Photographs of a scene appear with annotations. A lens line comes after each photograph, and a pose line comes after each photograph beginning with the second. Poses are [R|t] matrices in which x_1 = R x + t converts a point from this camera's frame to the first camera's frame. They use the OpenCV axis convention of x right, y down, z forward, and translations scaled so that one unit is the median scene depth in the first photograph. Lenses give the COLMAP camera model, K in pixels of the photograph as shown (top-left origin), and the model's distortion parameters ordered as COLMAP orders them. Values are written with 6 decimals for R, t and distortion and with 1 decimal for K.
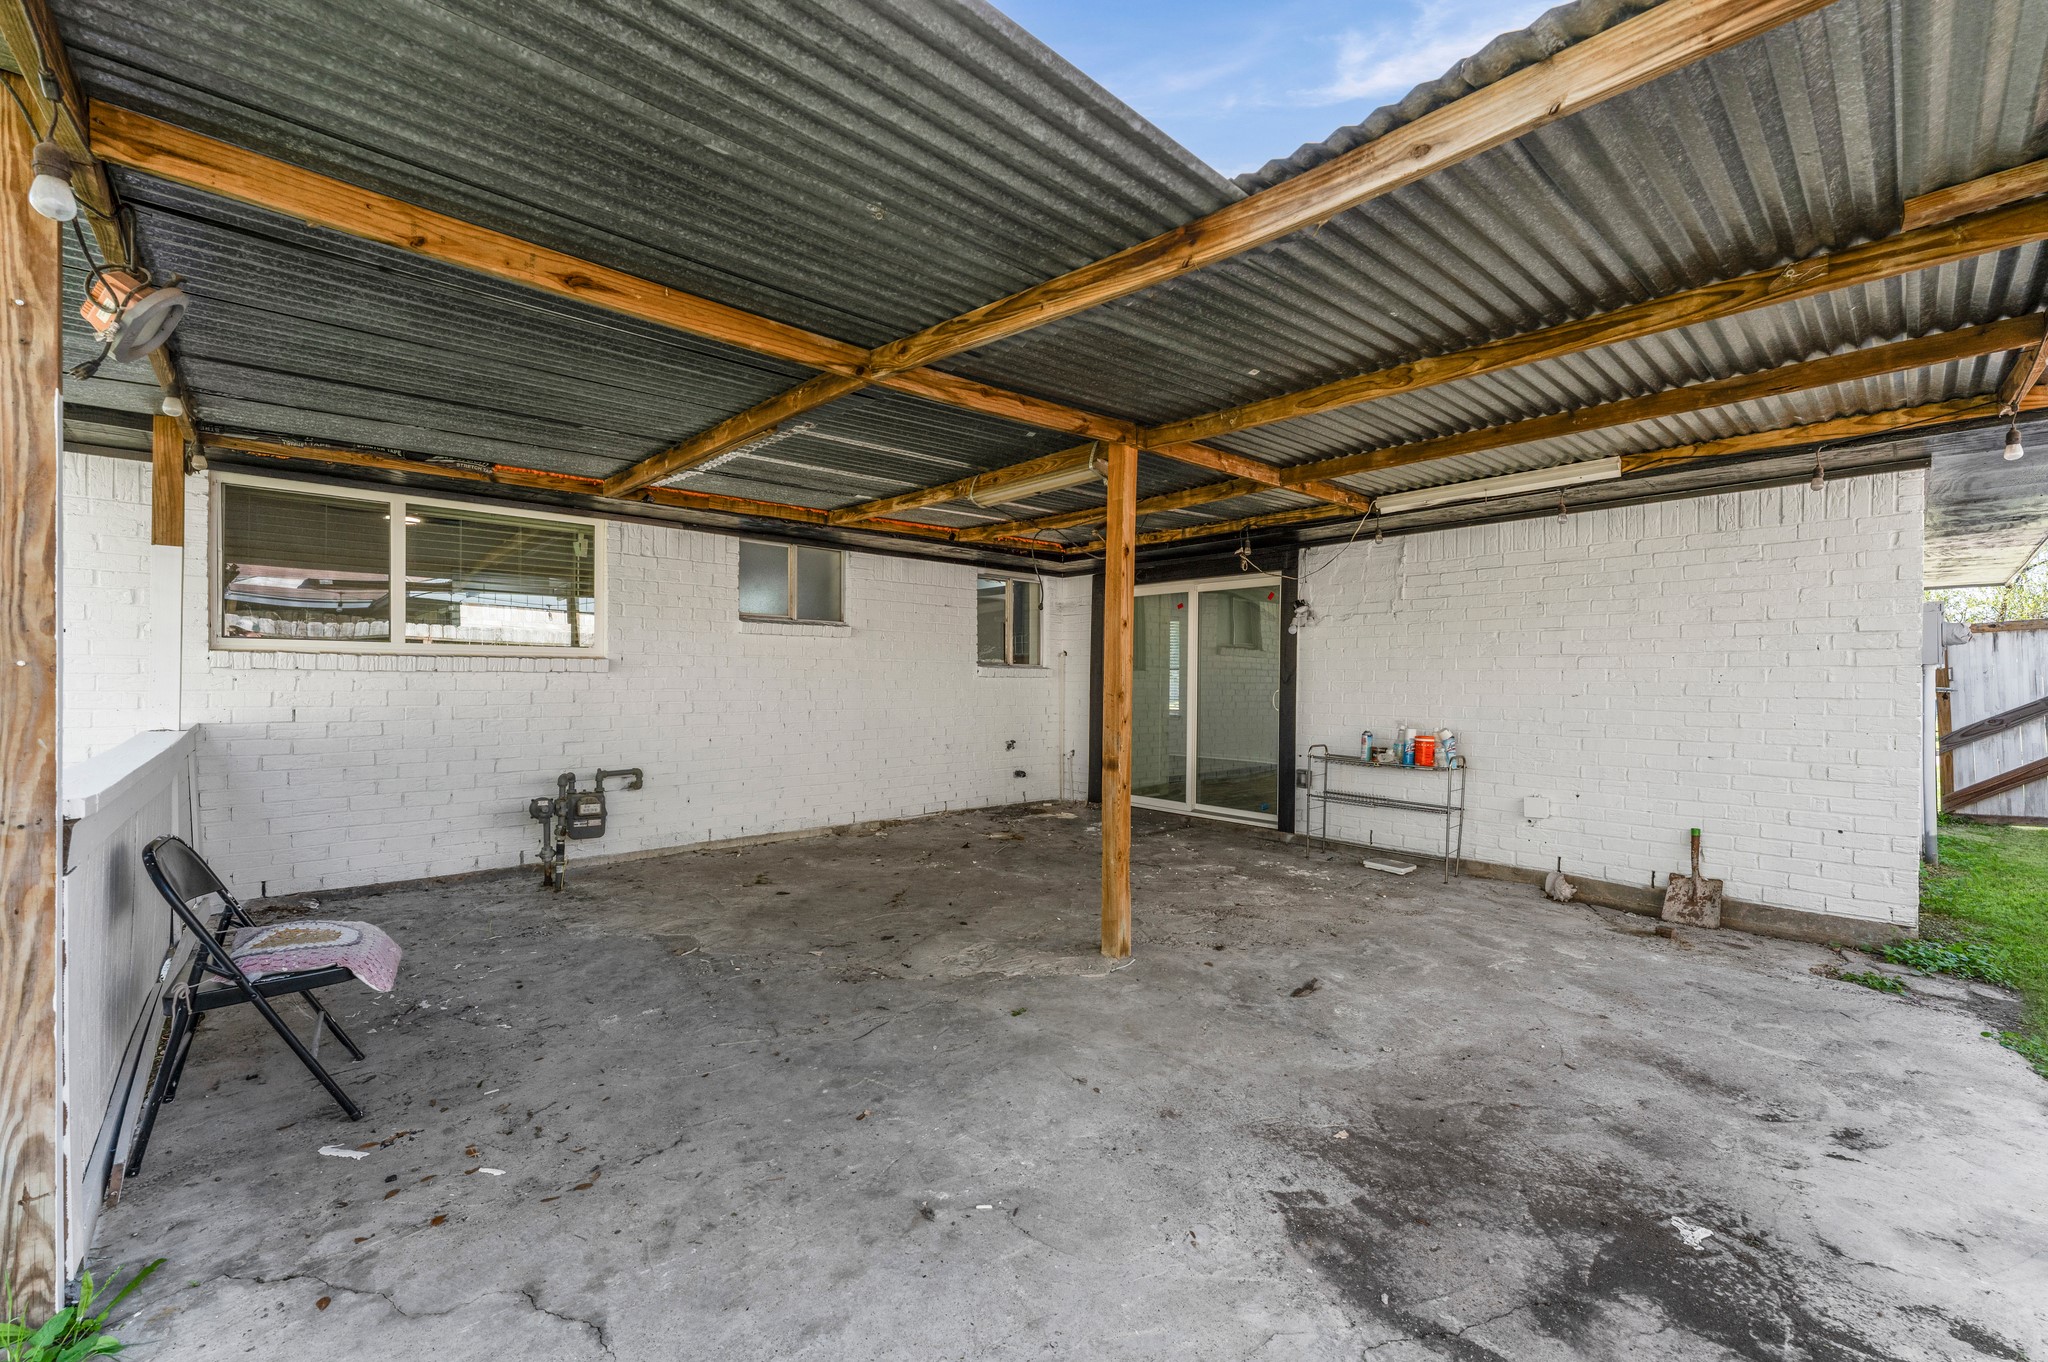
lens RADIAL K [[820.5, 0, 1034.9], [0, 820.5, 686.0], [0, 0, 1]] dist [-0.000582, -0.000694]
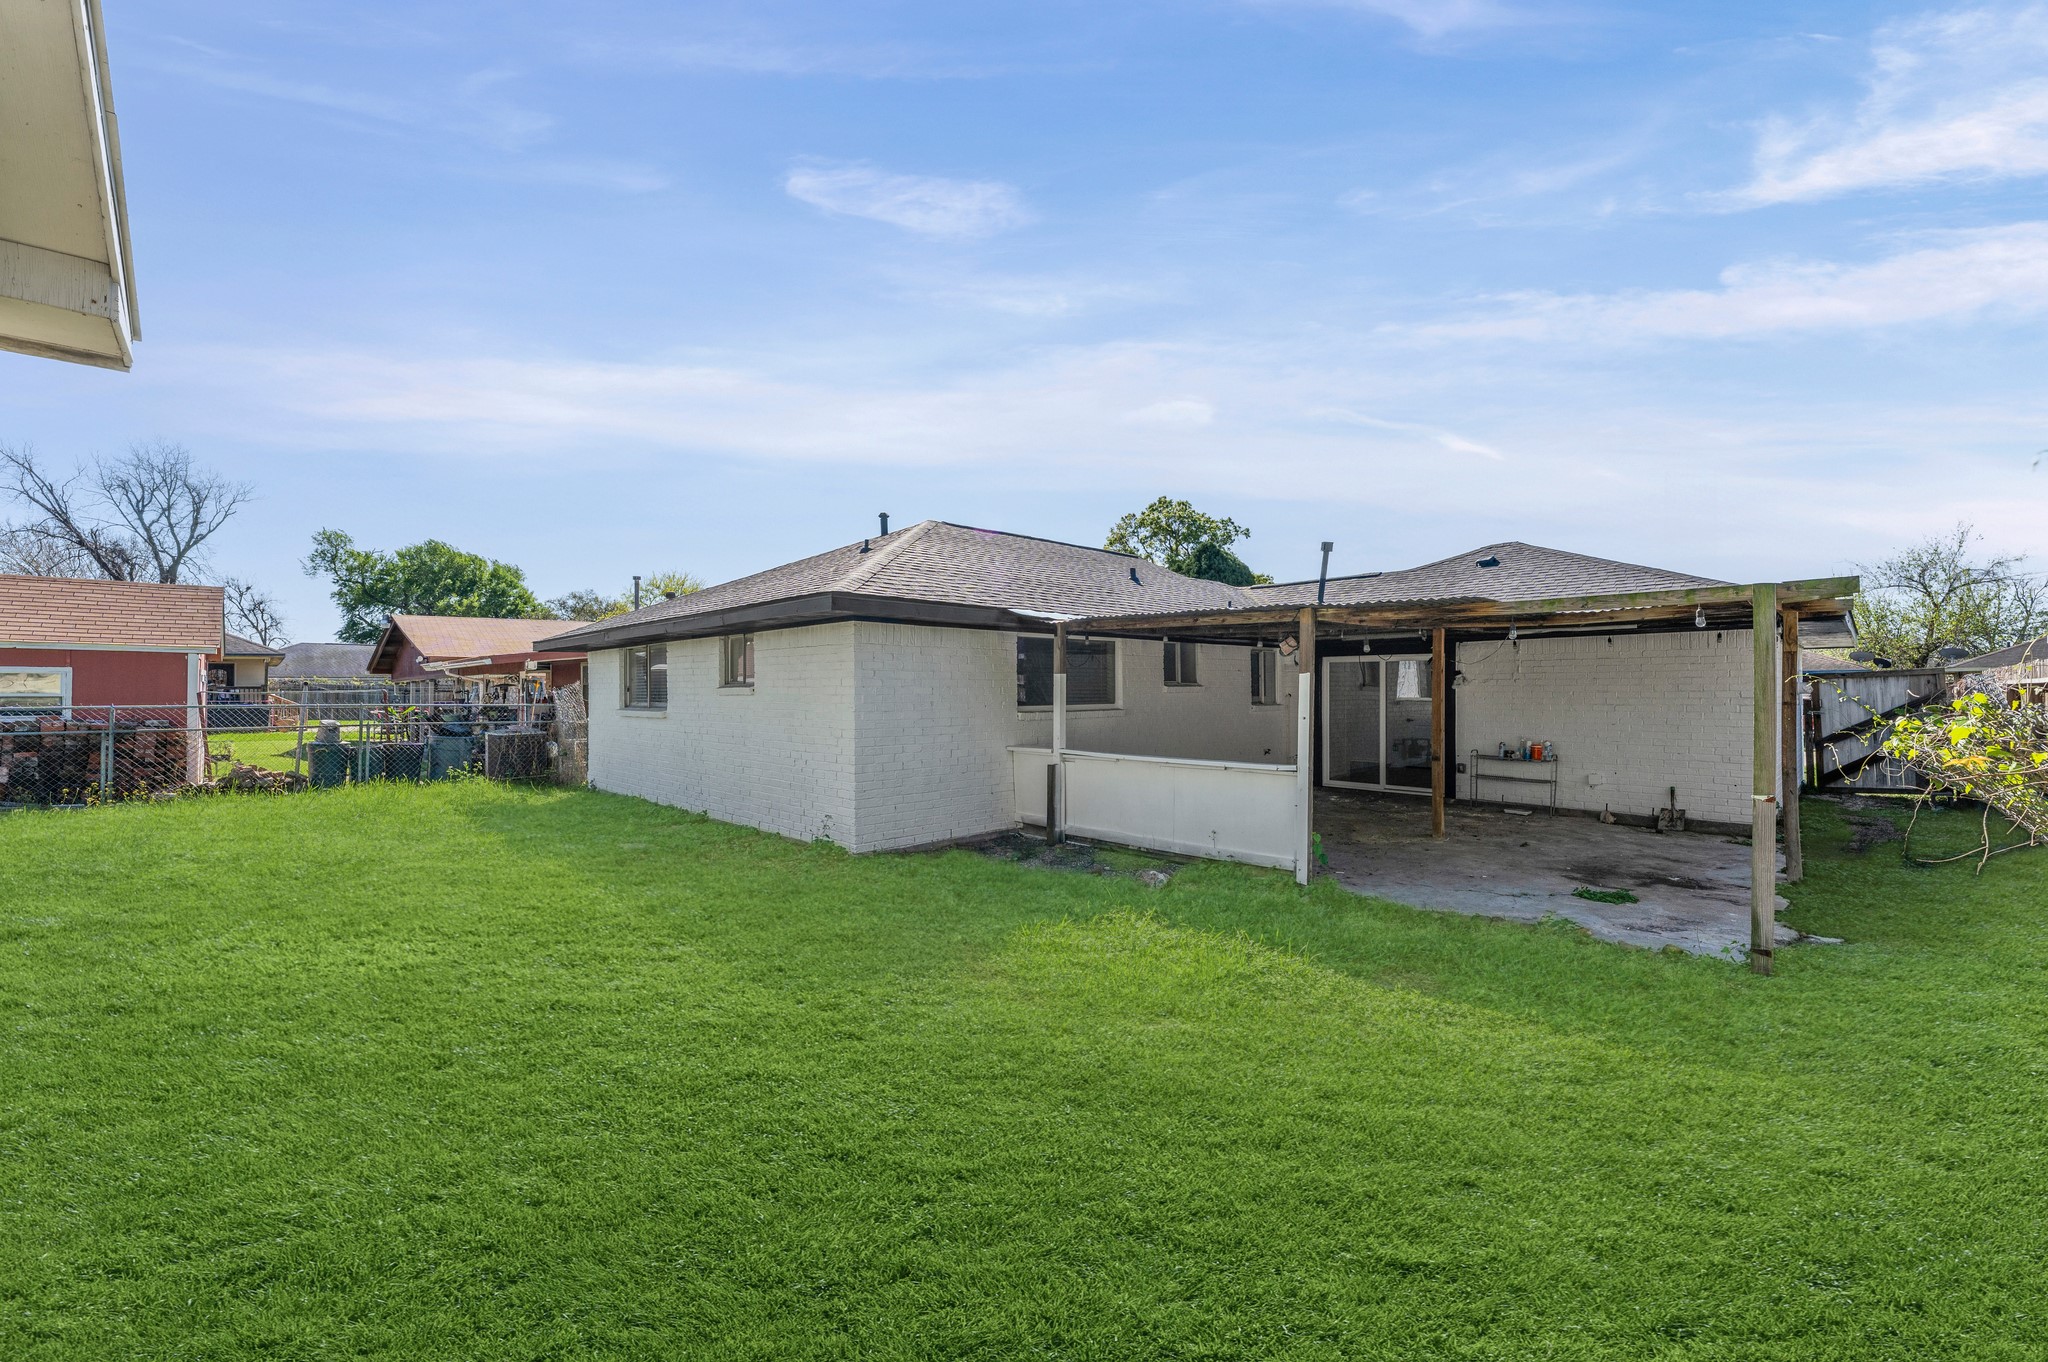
lens RADIAL K [[820.5, 0, 1034.1], [0, 820.5, 685.7], [0, 0, 1]] dist [-0.000582, -0.000694]
pose [[0.999790, -0.008871, 0.018459, -0.769687], [0.009040, 0.999918, -0.009107, -0.073721], [-0.018377, 0.009272, 0.999788, -0.953576]]
